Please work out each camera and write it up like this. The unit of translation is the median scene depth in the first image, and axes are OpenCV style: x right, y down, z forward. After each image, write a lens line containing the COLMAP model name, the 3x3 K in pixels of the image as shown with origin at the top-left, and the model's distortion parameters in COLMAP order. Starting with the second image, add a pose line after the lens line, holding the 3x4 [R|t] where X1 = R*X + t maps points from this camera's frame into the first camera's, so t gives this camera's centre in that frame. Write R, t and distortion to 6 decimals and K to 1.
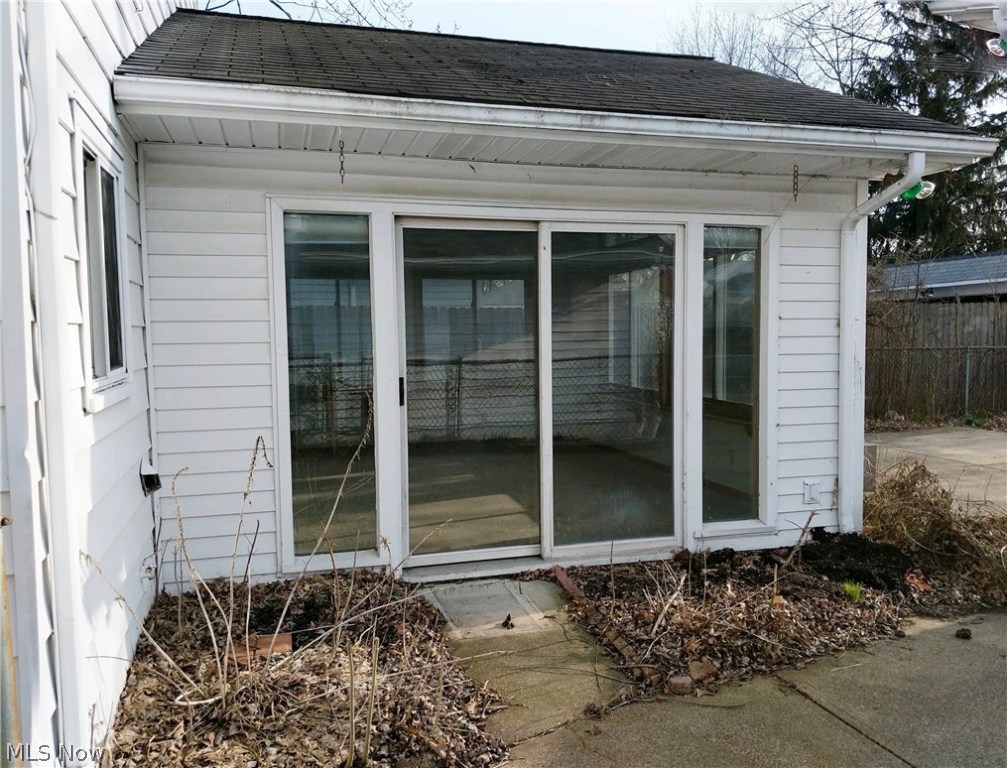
lens RADIAL K [[880.1, 0, 504.9], [0, 880.1, 390.5], [0, 0, 1]] dist [0.049147, -0.005673]
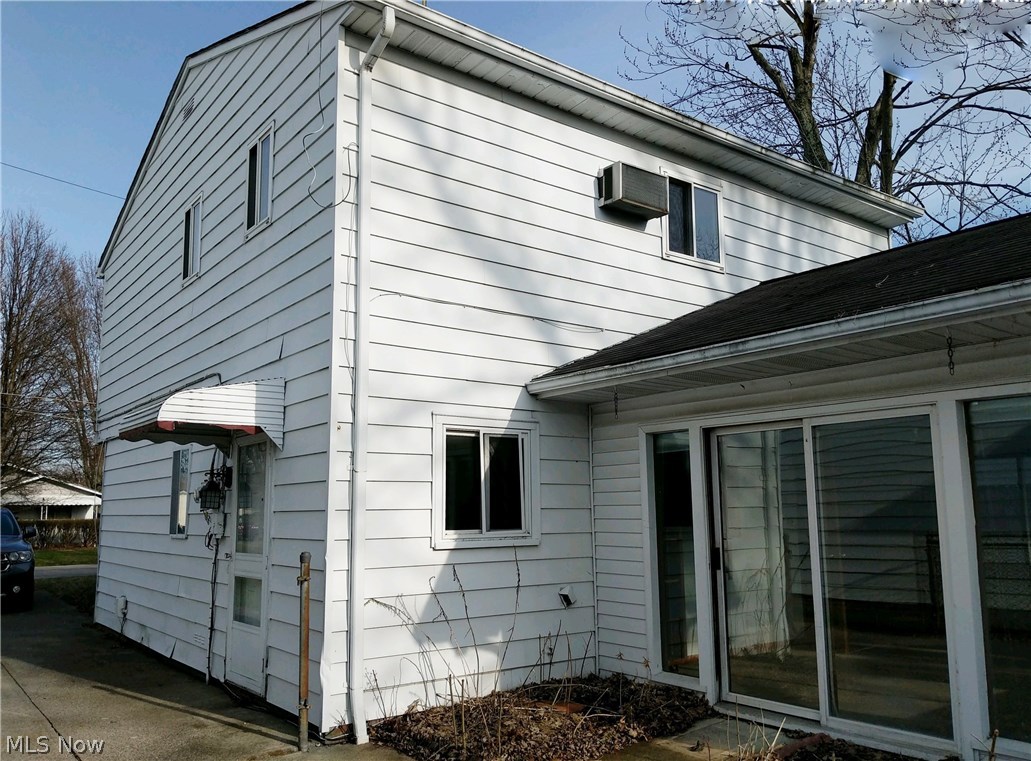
lens RADIAL K [[831.4, 0, 518.4], [0, 831.4, 388.2], [0, 0, 1]] dist [0.036554, 0.000769]
pose [[0.341516, -0.134342, -0.930225, 0.930471], [-0.058910, 0.984726, -0.163841, -0.025774], [0.938028, 0.110754, 0.328385, 0.265969]]
